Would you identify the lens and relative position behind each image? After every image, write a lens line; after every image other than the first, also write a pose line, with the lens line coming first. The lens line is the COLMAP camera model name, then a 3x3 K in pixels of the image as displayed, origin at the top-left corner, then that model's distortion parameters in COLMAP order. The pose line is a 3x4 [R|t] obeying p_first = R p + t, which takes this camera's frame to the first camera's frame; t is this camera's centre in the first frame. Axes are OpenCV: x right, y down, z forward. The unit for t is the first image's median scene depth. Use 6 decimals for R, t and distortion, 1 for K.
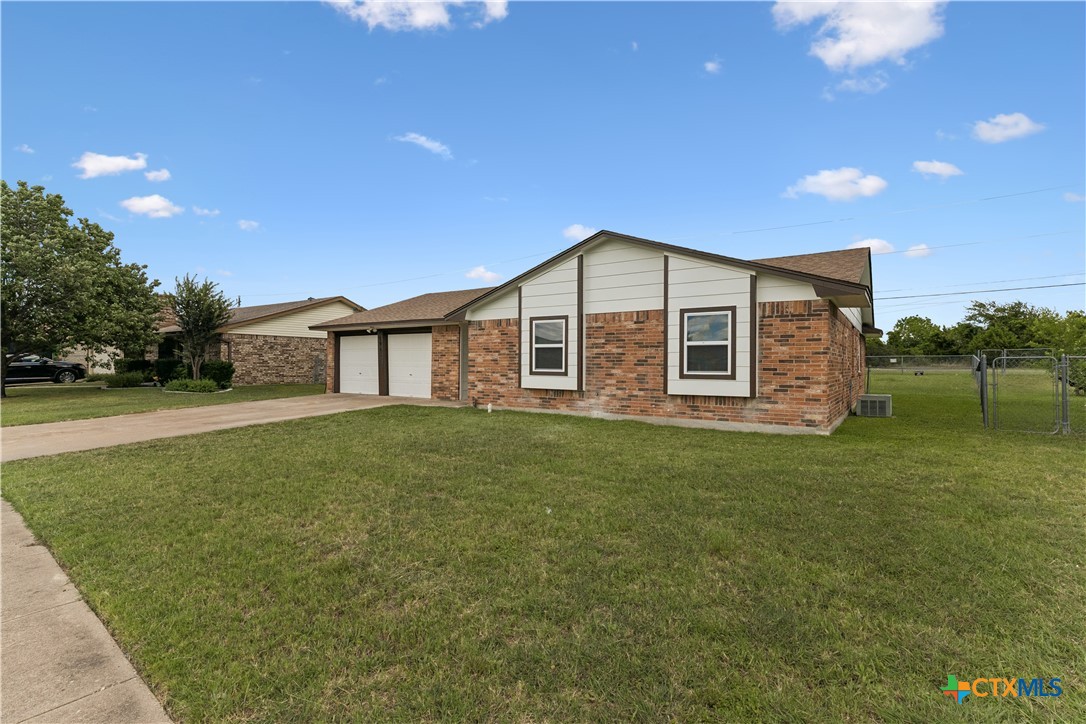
lens RADIAL K [[511.3, 0, 569.7], [0, 511.3, 364.5], [0, 0, 1]] dist [0.000545, -0.000129]
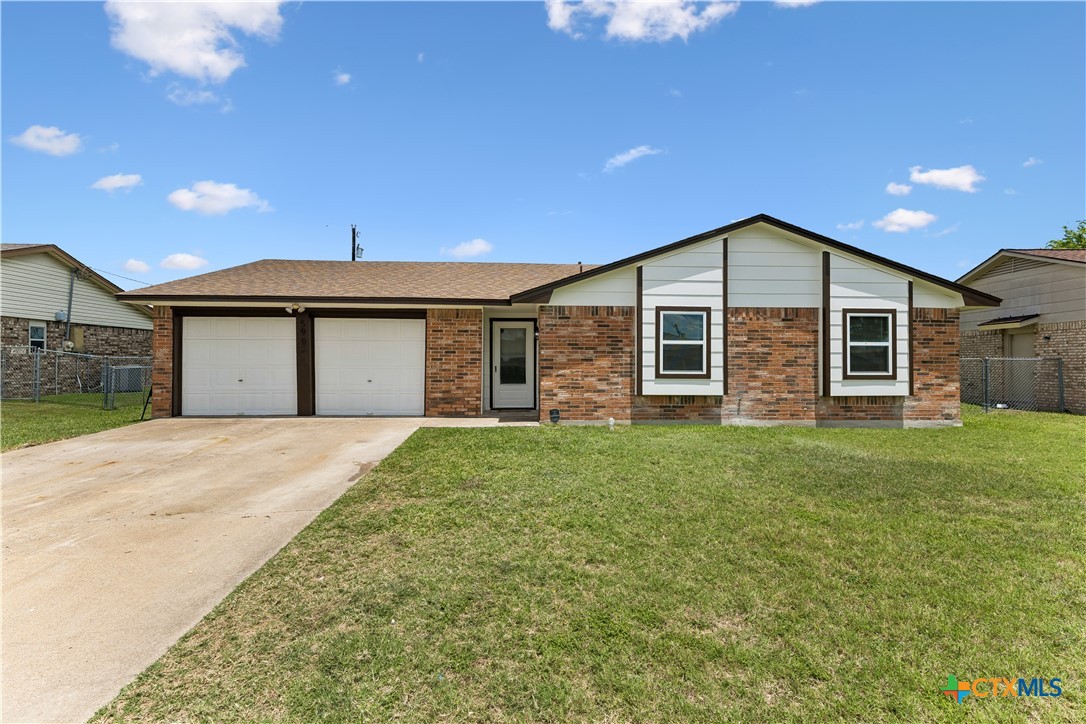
lens RADIAL K [[511.3, 0, 541.4], [0, 511.3, 362.0], [0, 0, 1]] dist [0.000545, -0.000129]
pose [[0.809254, -0.000569, 0.587459, -0.736799], [0.000544, 1.000000, 0.000219, -0.005962], [-0.587459, 0.000142, 0.809254, 0.486162]]
